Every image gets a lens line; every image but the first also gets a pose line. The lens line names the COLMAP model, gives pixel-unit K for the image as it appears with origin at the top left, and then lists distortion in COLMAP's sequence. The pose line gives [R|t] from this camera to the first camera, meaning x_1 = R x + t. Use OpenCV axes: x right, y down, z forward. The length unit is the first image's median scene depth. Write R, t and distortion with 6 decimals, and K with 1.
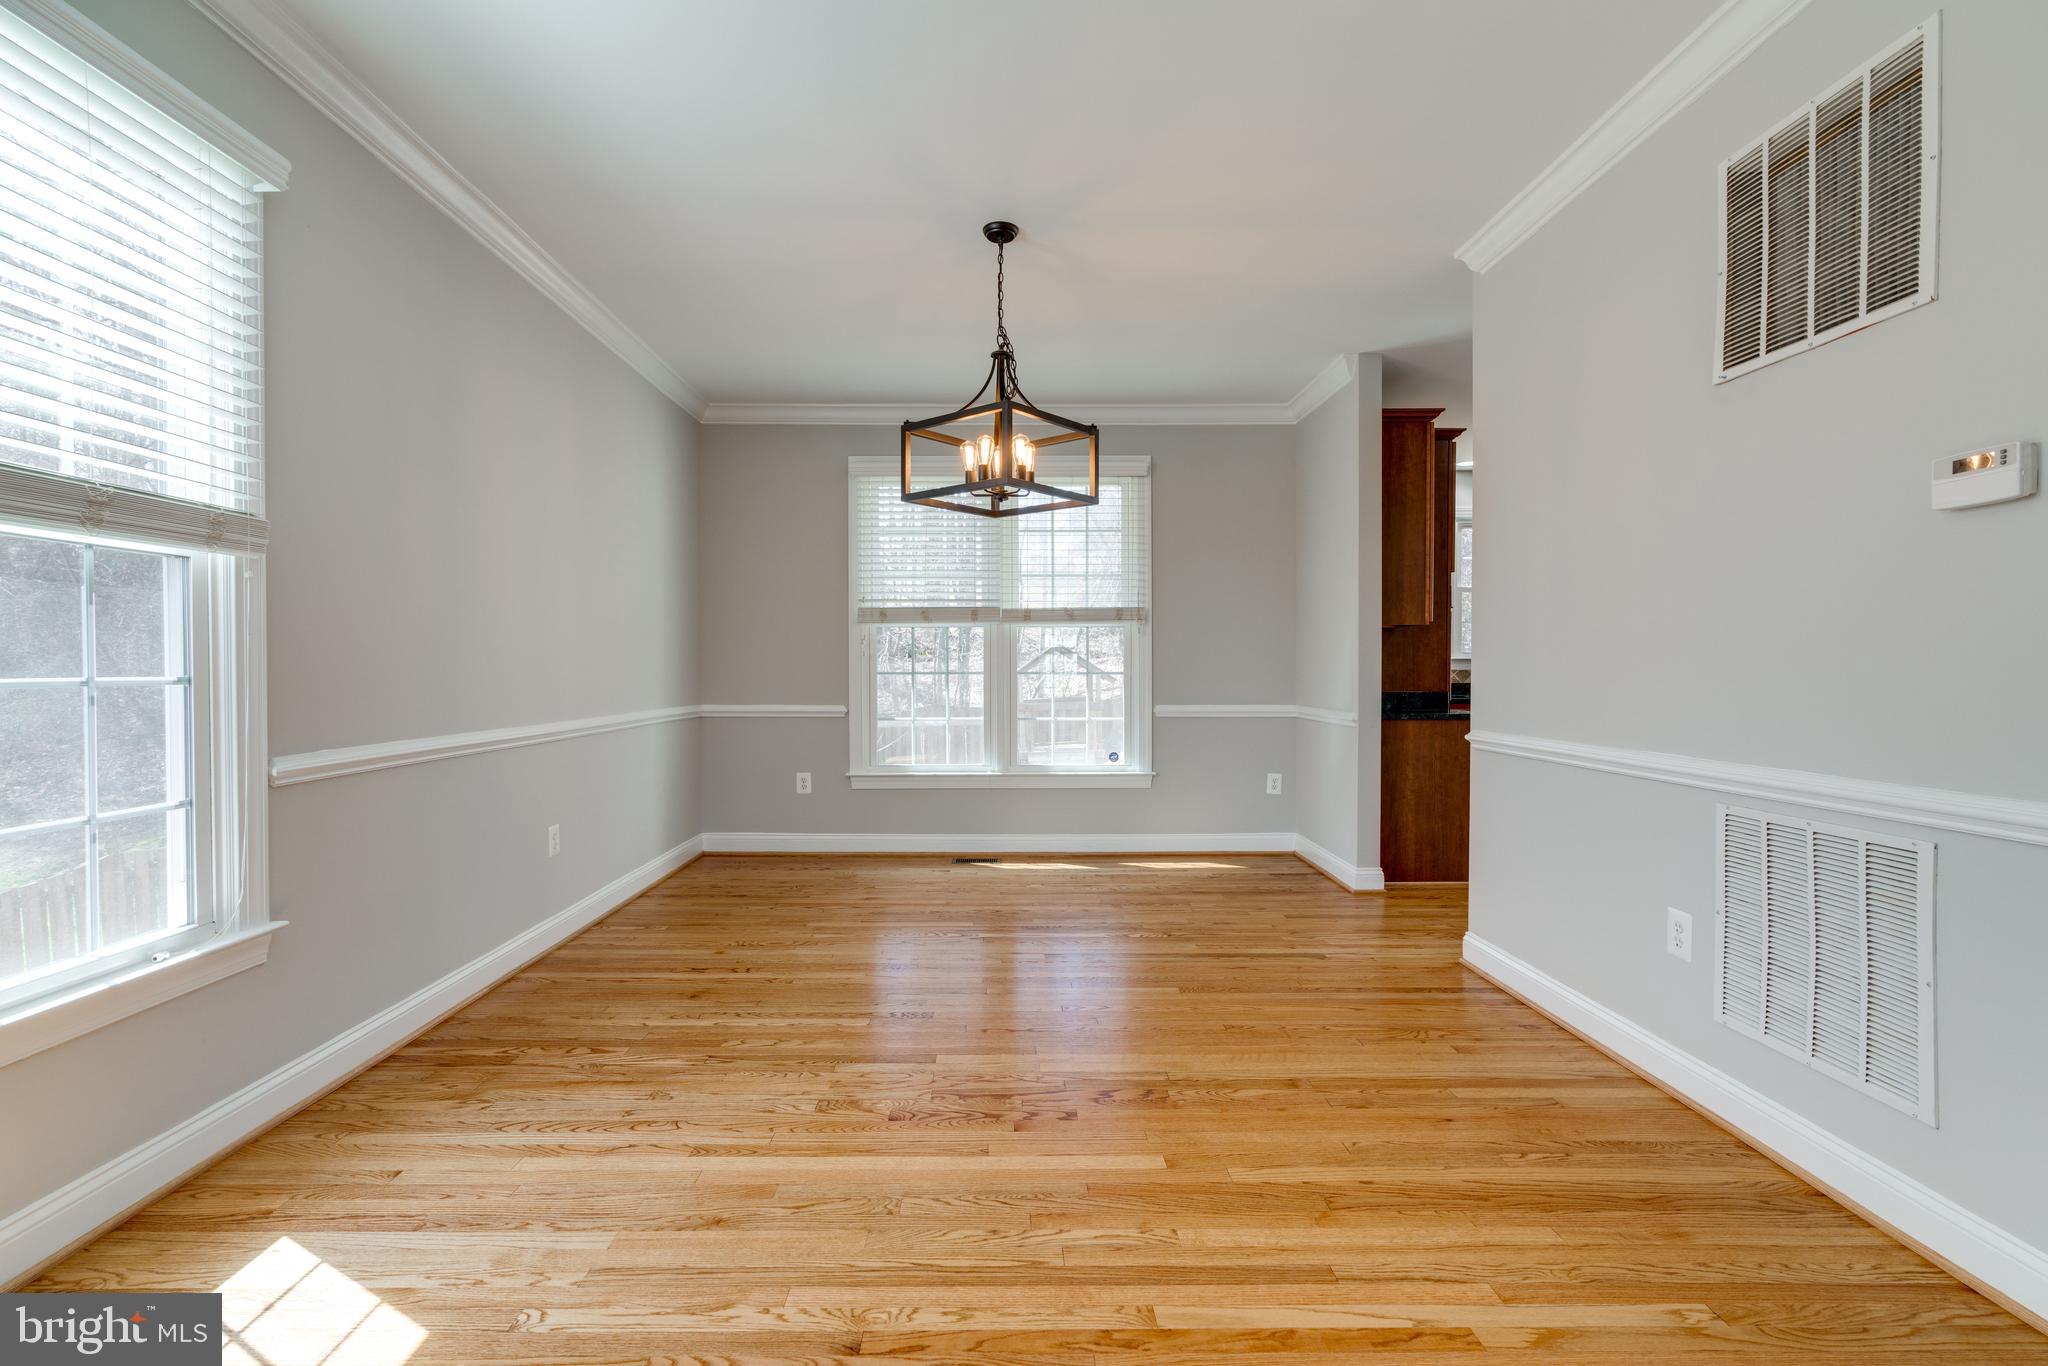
lens RADIAL K [[932.5, 0, 1017.9], [0, 932.5, 681.3], [0, 0, 1]] dist [-0.011638, -0.000211]
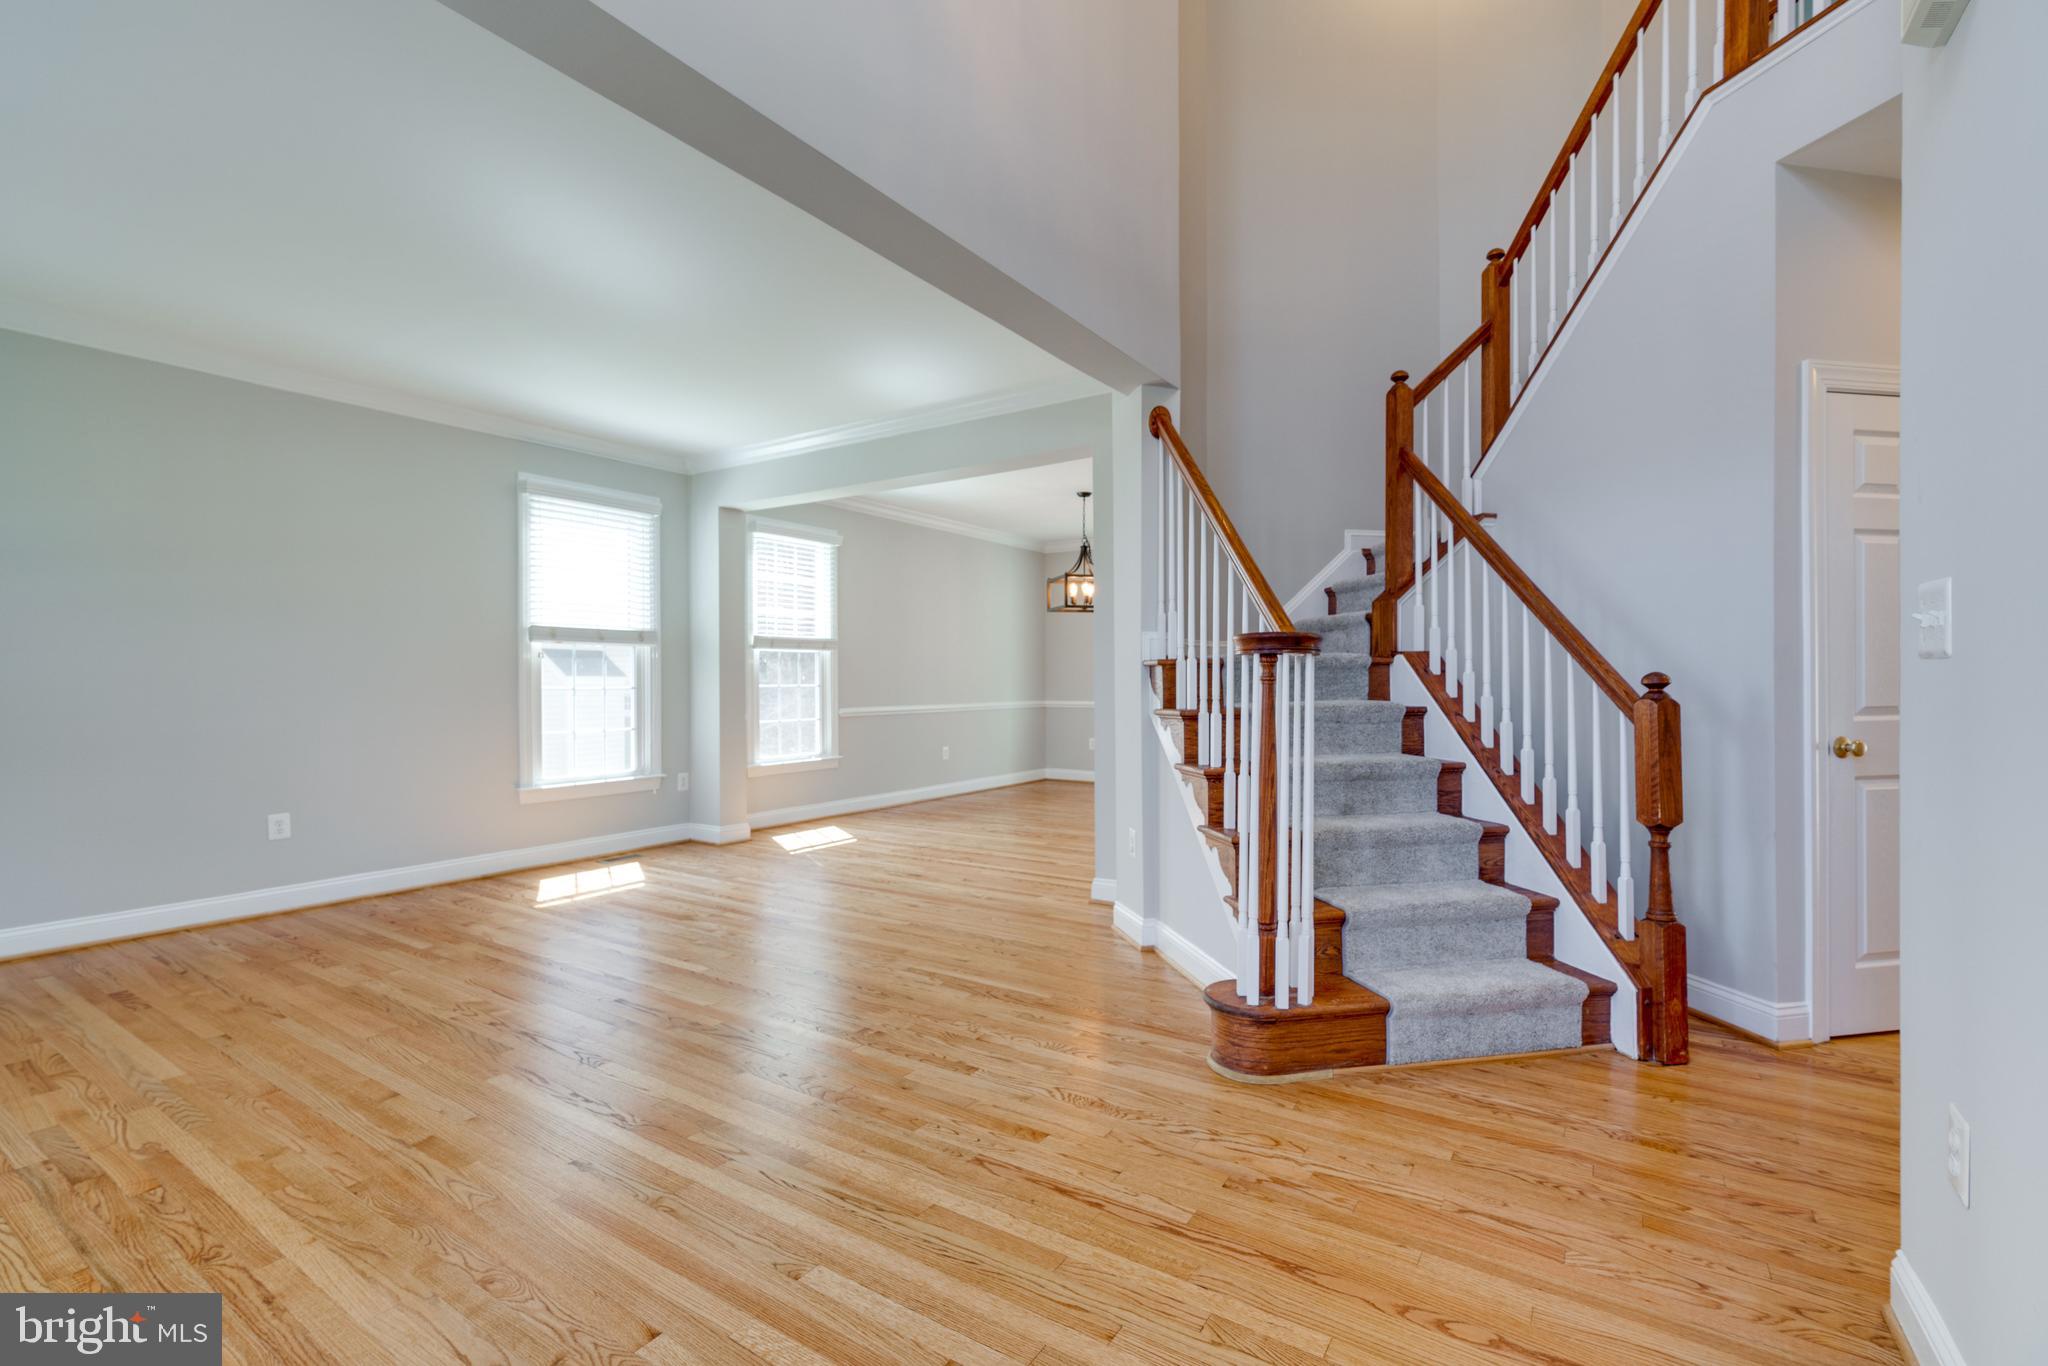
lens RADIAL K [[932.5, 0, 1017.0], [0, 932.5, 687.6], [0, 0, 1]] dist [-0.011638, -0.000211]
pose [[0.824629, -0.002391, -0.565669, 1.714722], [-0.000754, 0.999986, -0.005327, 0.022475], [0.565674, 0.004819, 0.824615, -1.500882]]
